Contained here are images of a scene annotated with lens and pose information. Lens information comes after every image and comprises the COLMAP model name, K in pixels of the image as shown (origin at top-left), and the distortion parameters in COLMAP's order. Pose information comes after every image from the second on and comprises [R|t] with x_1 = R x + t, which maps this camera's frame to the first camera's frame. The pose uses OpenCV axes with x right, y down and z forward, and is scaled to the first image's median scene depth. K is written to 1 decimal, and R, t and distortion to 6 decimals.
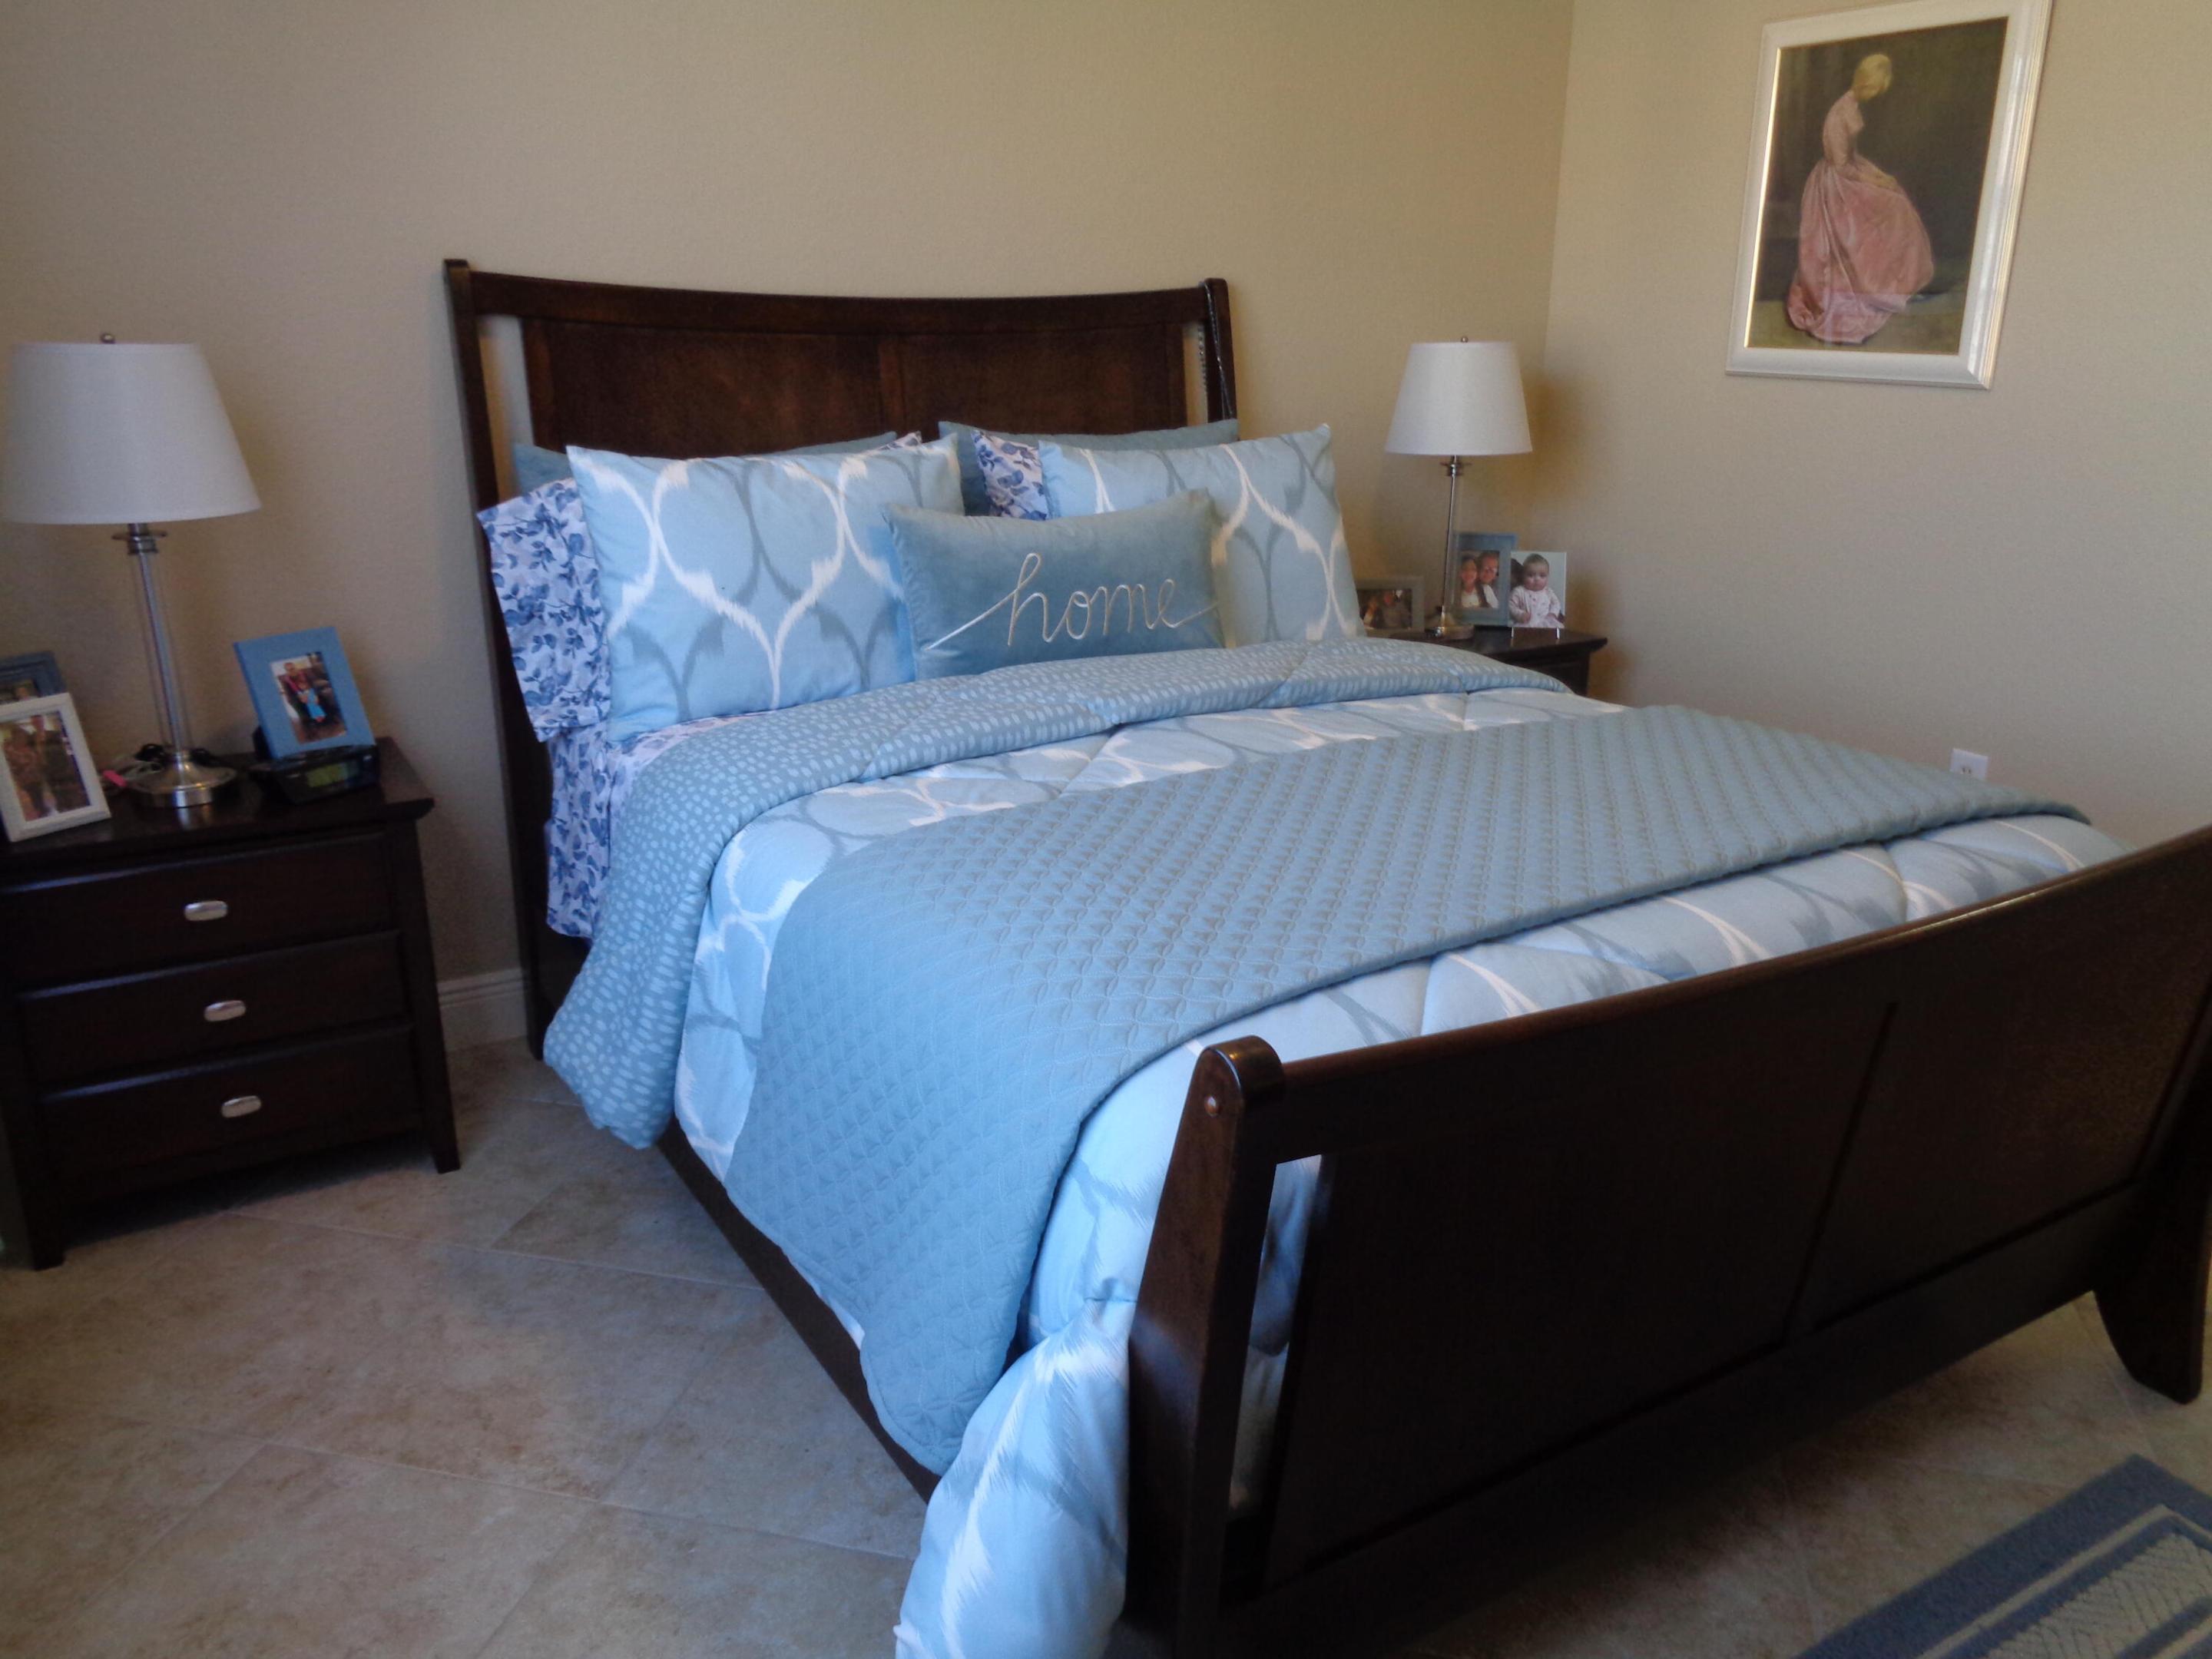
lens RADIAL K [[1618.1, 0, 1106.0], [0, 1618.1, 829.5], [0, 0, 1]] dist [-0.005568, -0.003101]
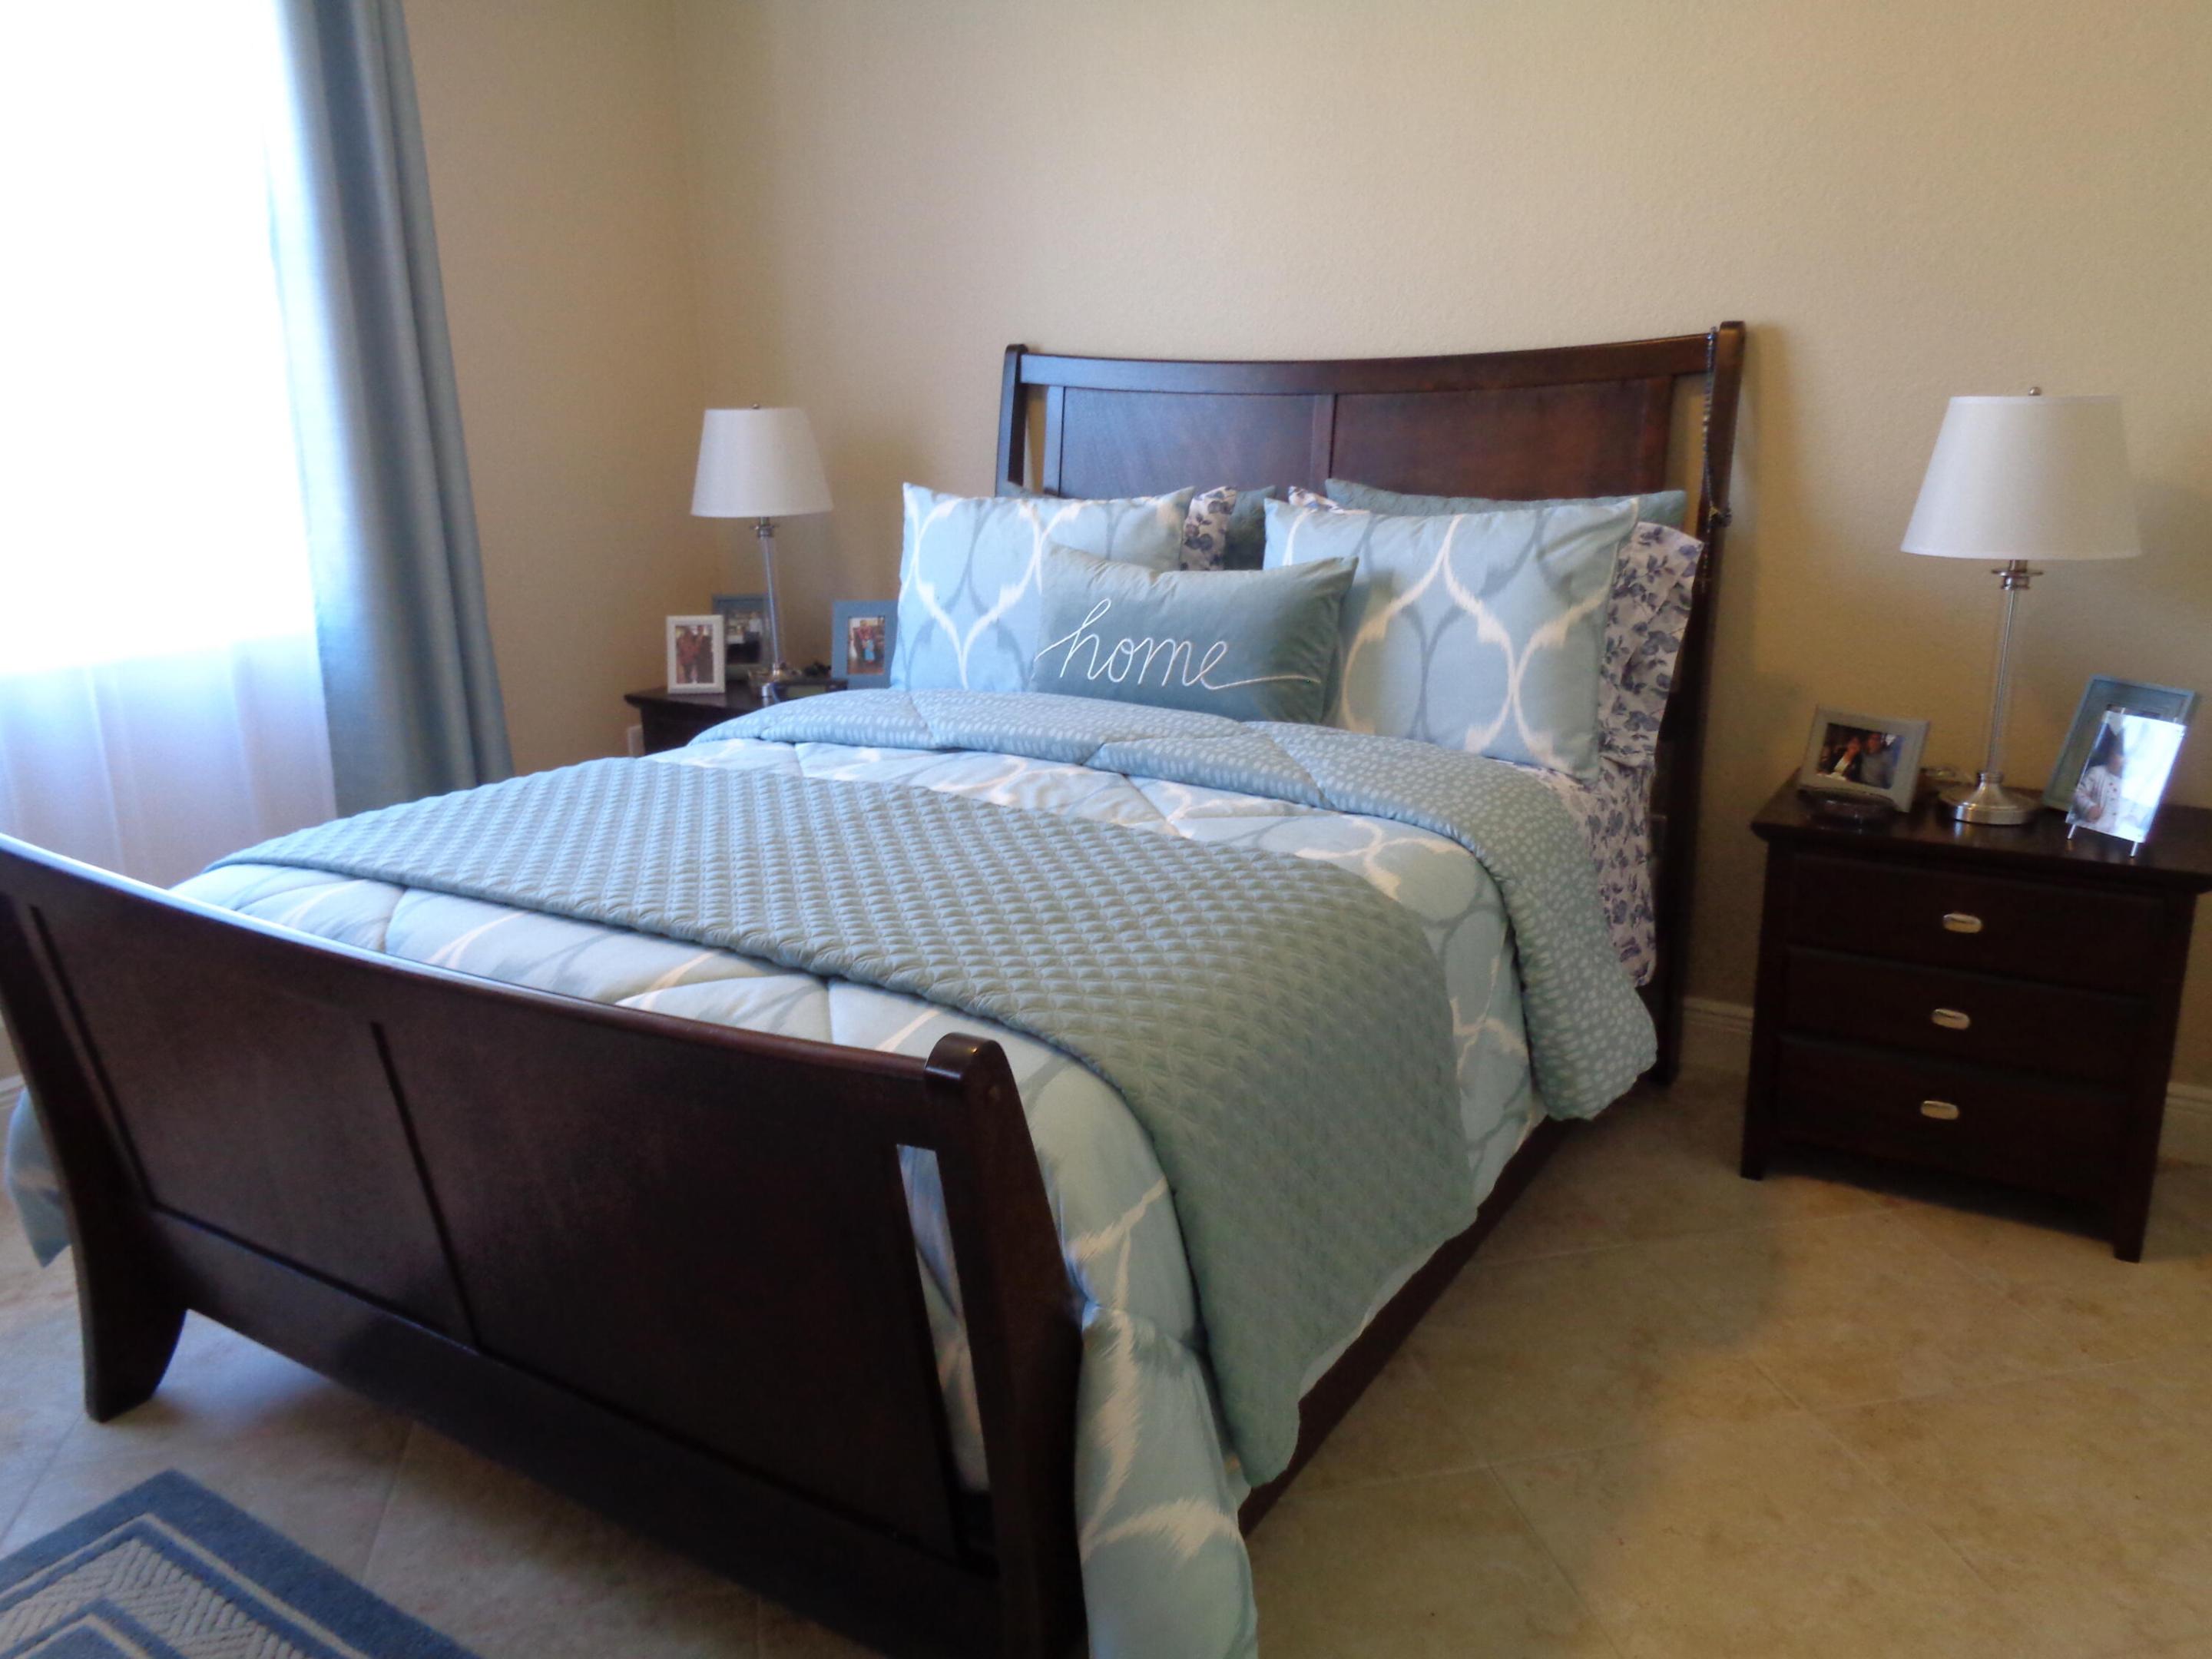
lens RADIAL K [[1618.1, 0, 1106.0], [0, 1618.1, 829.5], [0, 0, 1]] dist [-0.005568, -0.003101]
pose [[0.443862, 0.223226, -0.867846, 0.935393], [-0.242925, 0.962184, 0.123246, -0.156123], [0.862539, 0.156117, 0.481304, 0.504614]]
